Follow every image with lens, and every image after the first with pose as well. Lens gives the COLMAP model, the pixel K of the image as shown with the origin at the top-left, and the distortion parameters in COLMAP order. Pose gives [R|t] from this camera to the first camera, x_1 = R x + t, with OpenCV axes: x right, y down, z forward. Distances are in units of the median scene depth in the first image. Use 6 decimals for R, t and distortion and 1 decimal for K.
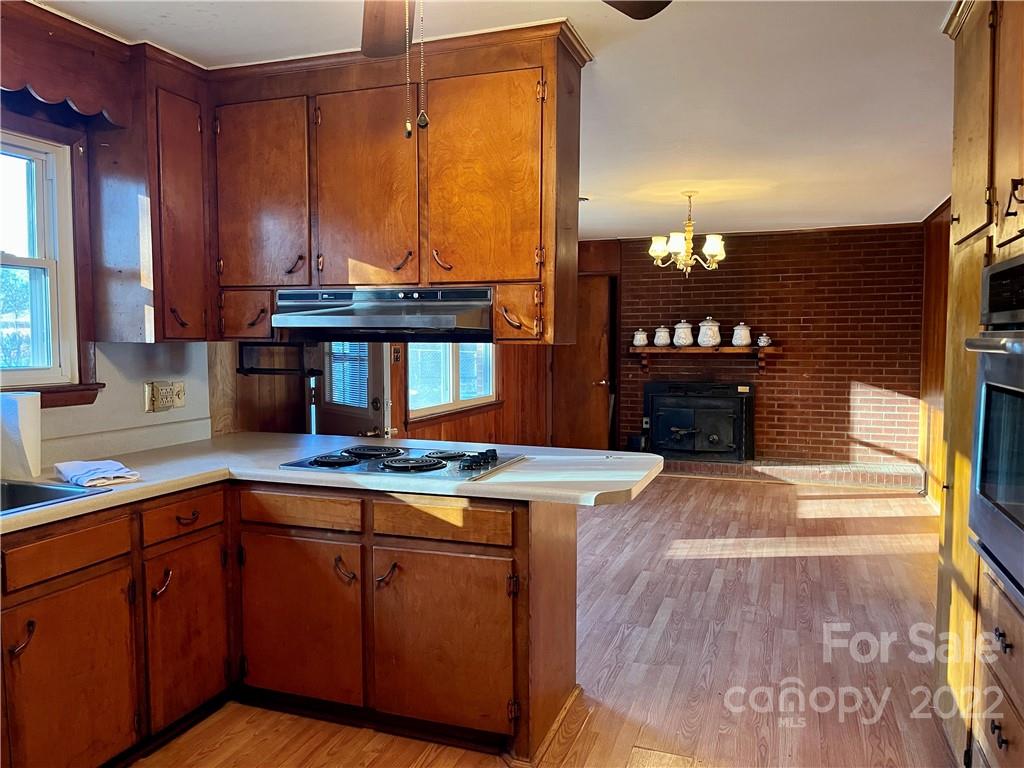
lens RADIAL K [[770.9, 0, 511.8], [0, 770.9, 383.5], [0, 0, 1]] dist [0.013736, -0.009943]
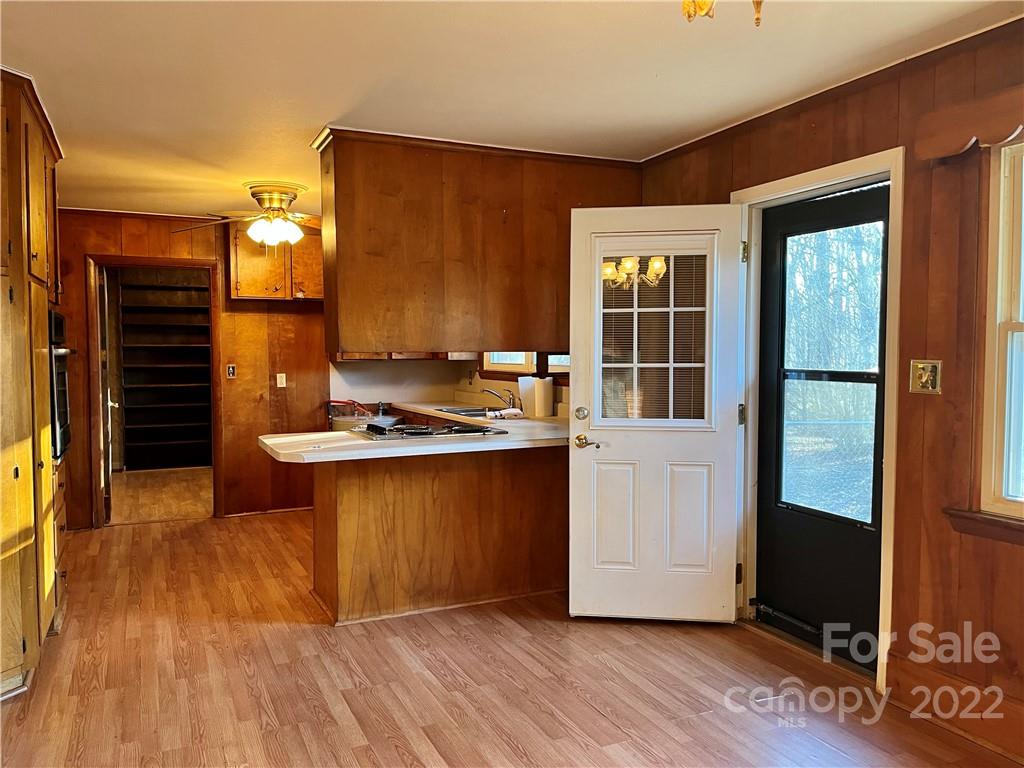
lens RADIAL K [[770.9, 0, 509.7], [0, 770.9, 384.5], [0, 0, 1]] dist [0.013736, -0.009943]
pose [[-0.706000, 0.037770, -0.707204, 0.296762], [-0.035593, 0.995423, 0.088695, -0.047114], [0.707317, 0.087790, -0.701424, 0.794716]]
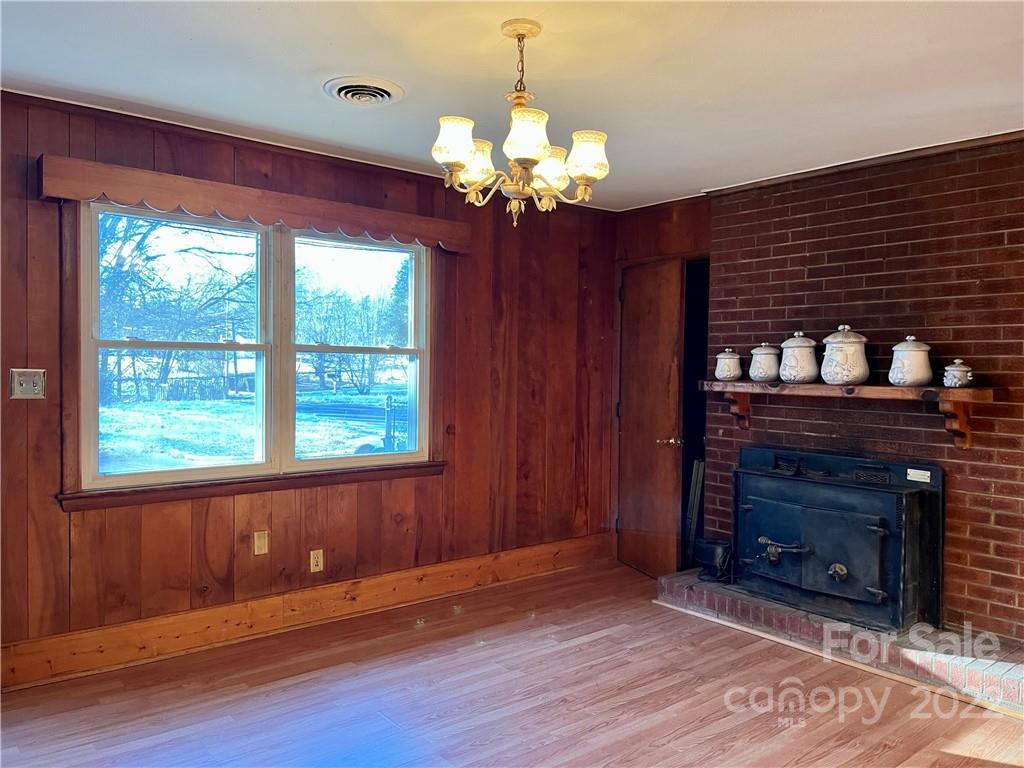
lens RADIAL K [[770.9, 0, 511.4], [0, 770.9, 384.0], [0, 0, 1]] dist [0.013736, -0.009943]
pose [[0.860035, 0.027936, -0.509470, 0.328267], [-0.043898, 0.998849, -0.019335, -0.029088], [0.508343, 0.038993, 0.860271, 0.460576]]
